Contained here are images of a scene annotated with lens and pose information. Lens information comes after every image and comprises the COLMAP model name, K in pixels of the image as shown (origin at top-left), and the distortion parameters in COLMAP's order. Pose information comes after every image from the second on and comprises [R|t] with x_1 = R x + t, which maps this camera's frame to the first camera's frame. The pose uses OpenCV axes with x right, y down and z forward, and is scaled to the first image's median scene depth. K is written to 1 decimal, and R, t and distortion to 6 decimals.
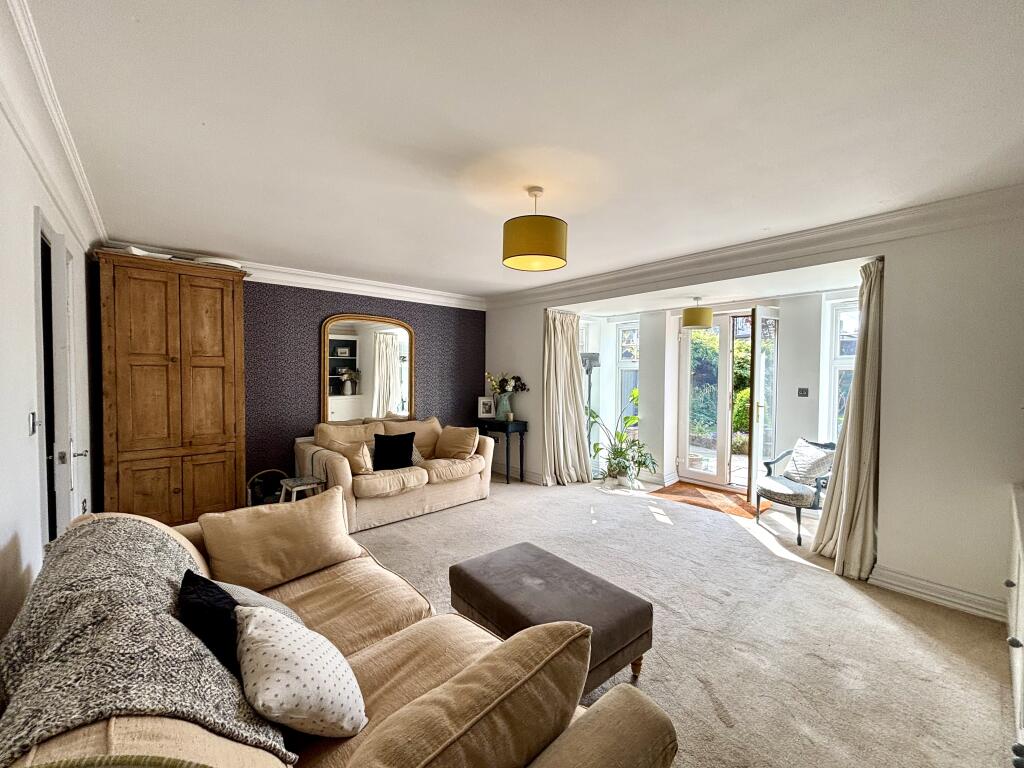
lens RADIAL K [[413.5, 0, 506.2], [0, 413.5, 381.5], [0, 0, 1]] dist [0.001898, 0.000225]
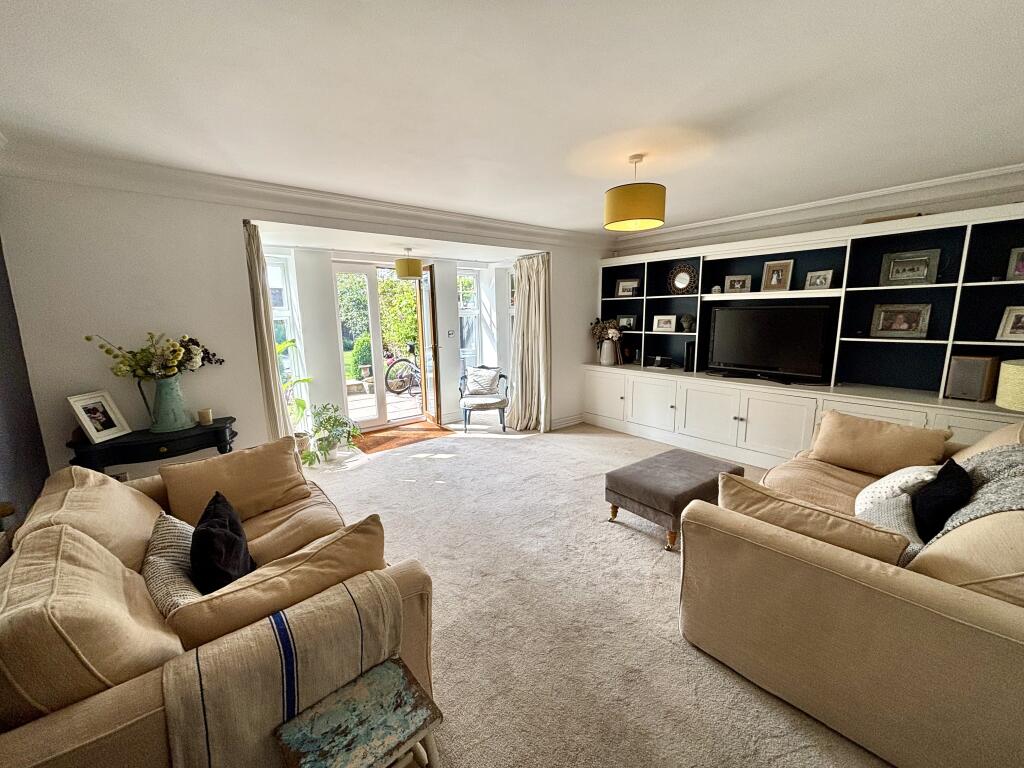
lens RADIAL K [[413.5, 0, 507.2], [0, 413.5, 385.2], [0, 0, 1]] dist [0.001898, 0.000225]
pose [[0.021390, -0.177923, 0.983812, -0.600371], [0.044381, 0.983236, 0.176854, -0.036908], [-0.998786, 0.039880, 0.028928, 0.717170]]
